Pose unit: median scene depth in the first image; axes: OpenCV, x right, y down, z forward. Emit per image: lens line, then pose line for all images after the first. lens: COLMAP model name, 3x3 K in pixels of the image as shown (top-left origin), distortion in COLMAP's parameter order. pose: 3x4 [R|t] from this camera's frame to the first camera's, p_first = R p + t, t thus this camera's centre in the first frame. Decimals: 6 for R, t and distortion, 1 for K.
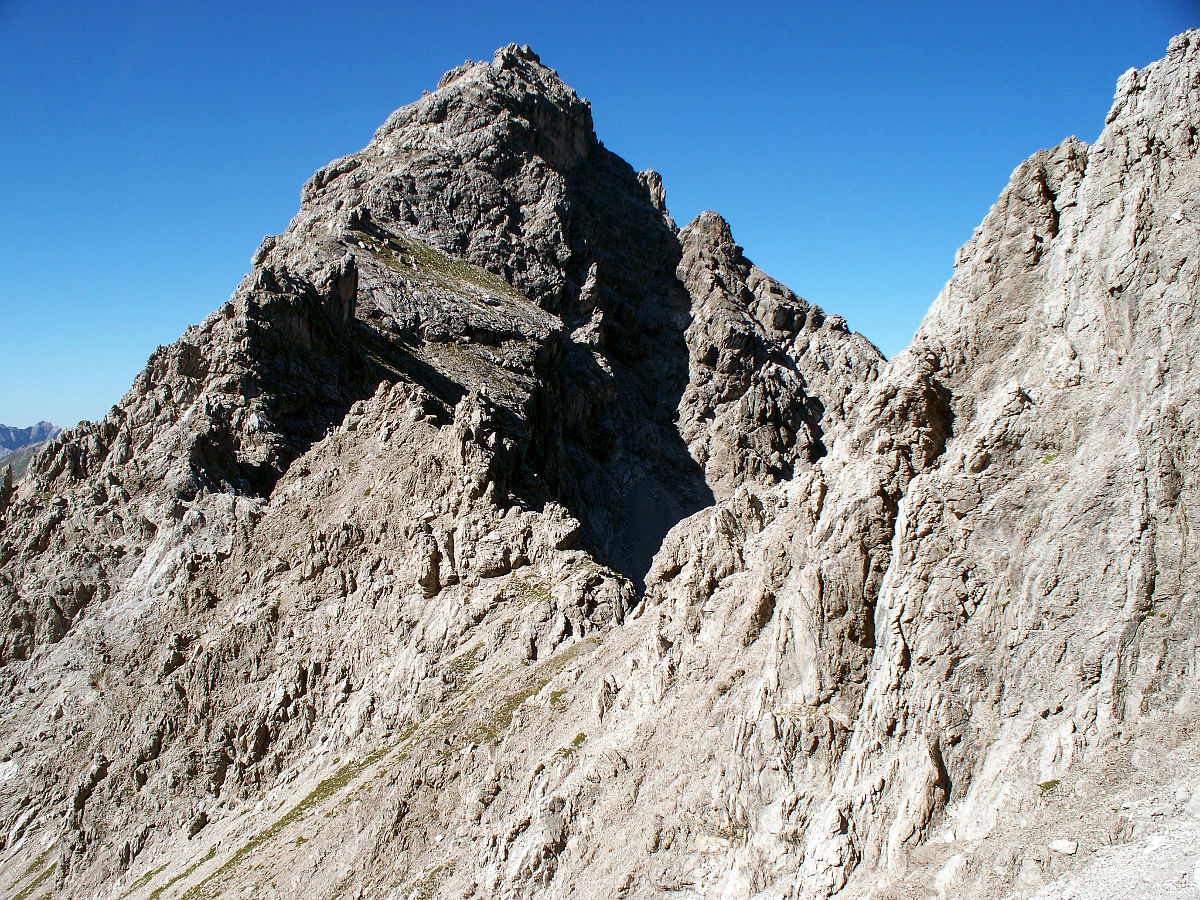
lens RADIAL K [[1240.8, 0, 585.0], [0, 1240.8, 475.8], [0, 0, 1]] dist [-0.214188, 0.234154]
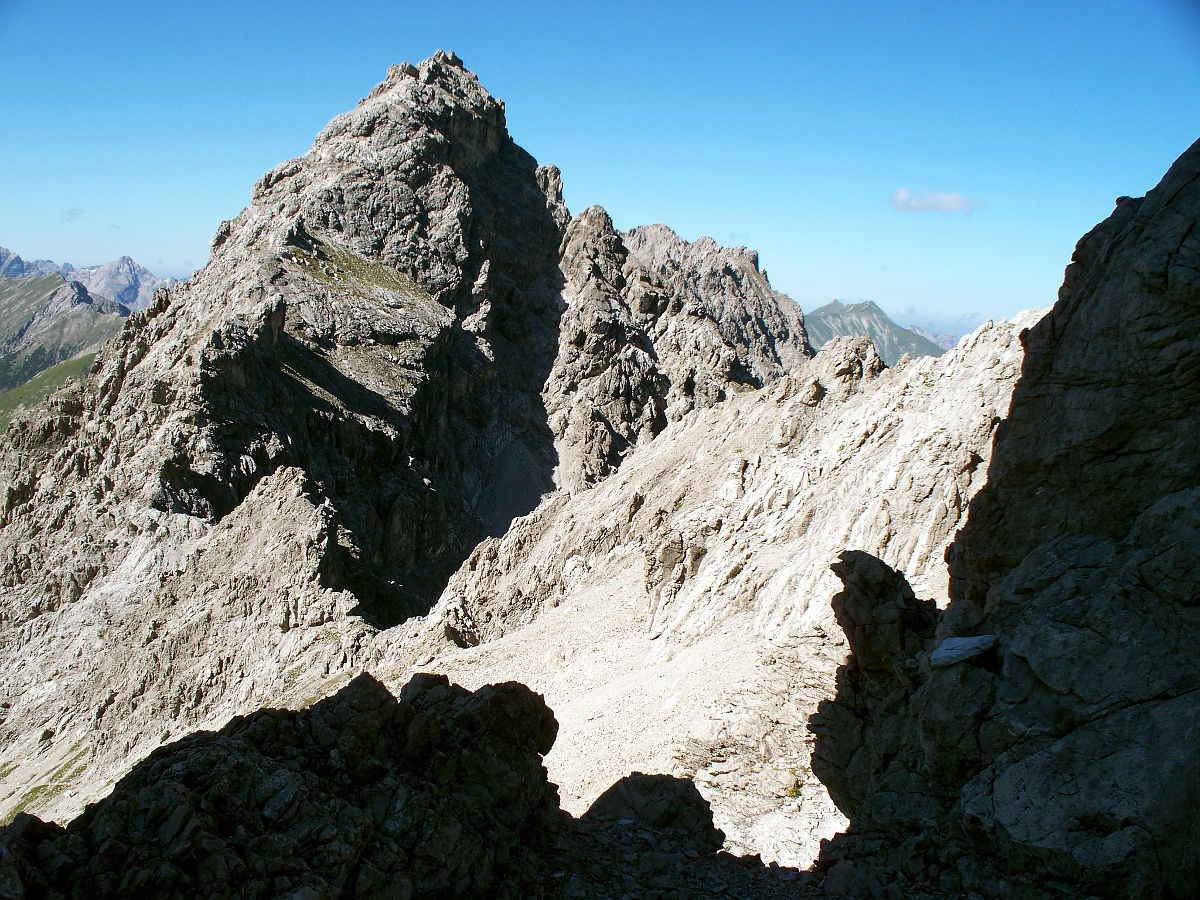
lens RADIAL K [[1240.8, 0, 585.0], [0, 1240.8, 475.8], [0, 0, 1]] dist [-0.214188, 0.234154]
pose [[0.997453, 0.060683, 0.037491, 0.088278], [-0.064682, 0.991051, 0.116766, -0.135755], [-0.030069, -0.118894, 0.992452, -0.310156]]
